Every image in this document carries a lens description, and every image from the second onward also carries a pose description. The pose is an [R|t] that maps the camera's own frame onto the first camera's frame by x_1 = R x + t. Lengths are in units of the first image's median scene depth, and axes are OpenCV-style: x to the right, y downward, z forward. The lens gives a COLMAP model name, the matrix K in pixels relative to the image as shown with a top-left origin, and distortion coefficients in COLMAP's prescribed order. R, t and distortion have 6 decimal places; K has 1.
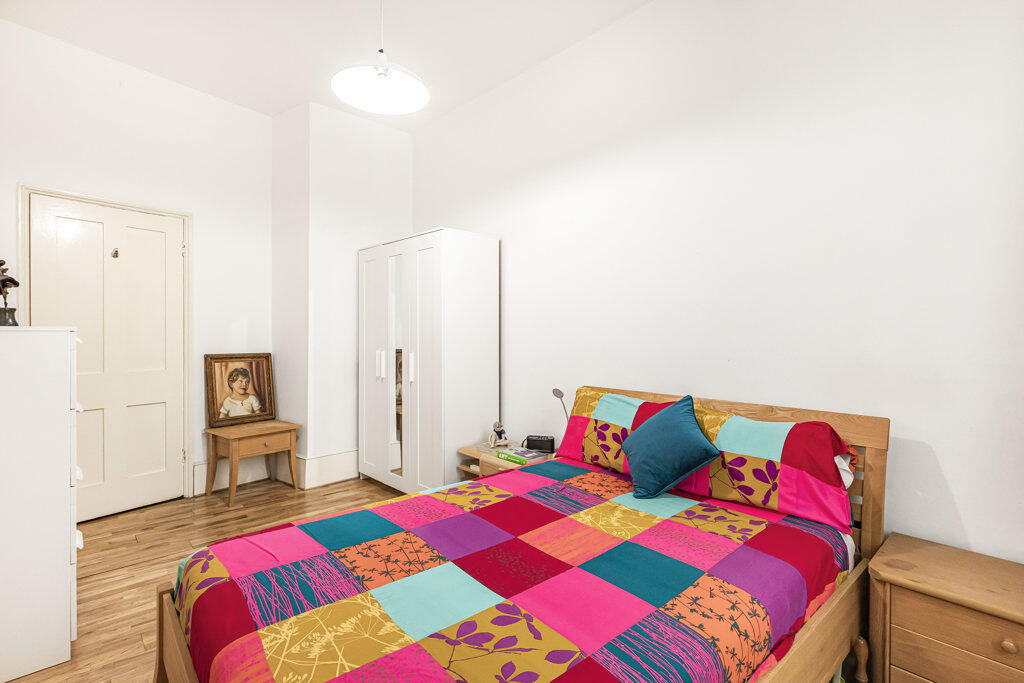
lens RADIAL K [[482.7, 0, 512.0], [0, 482.7, 341.5], [0, 0, 1]] dist [-0.000476, -0.000024]
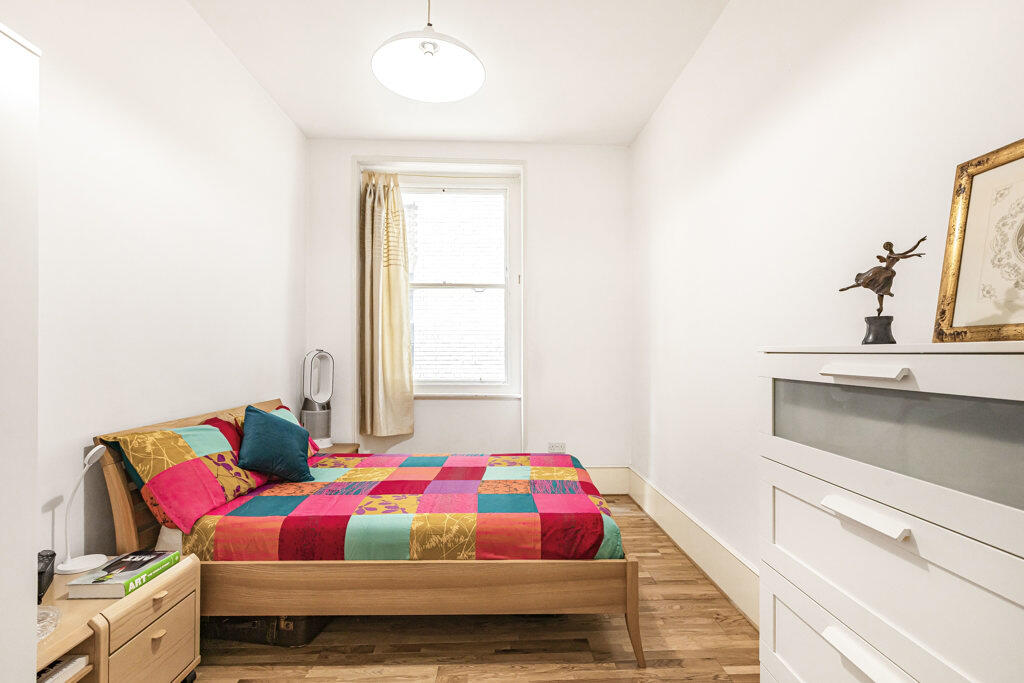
lens RADIAL K [[482.7, 0, 512.0], [0, 482.7, 341.5], [0, 0, 1]] dist [-0.000476, -0.000024]
pose [[-0.762599, 0.011238, 0.646773, -1.018094], [0.007390, 0.999935, -0.008660, -0.032920], [-0.646829, -0.001824, -0.762633, 1.691130]]
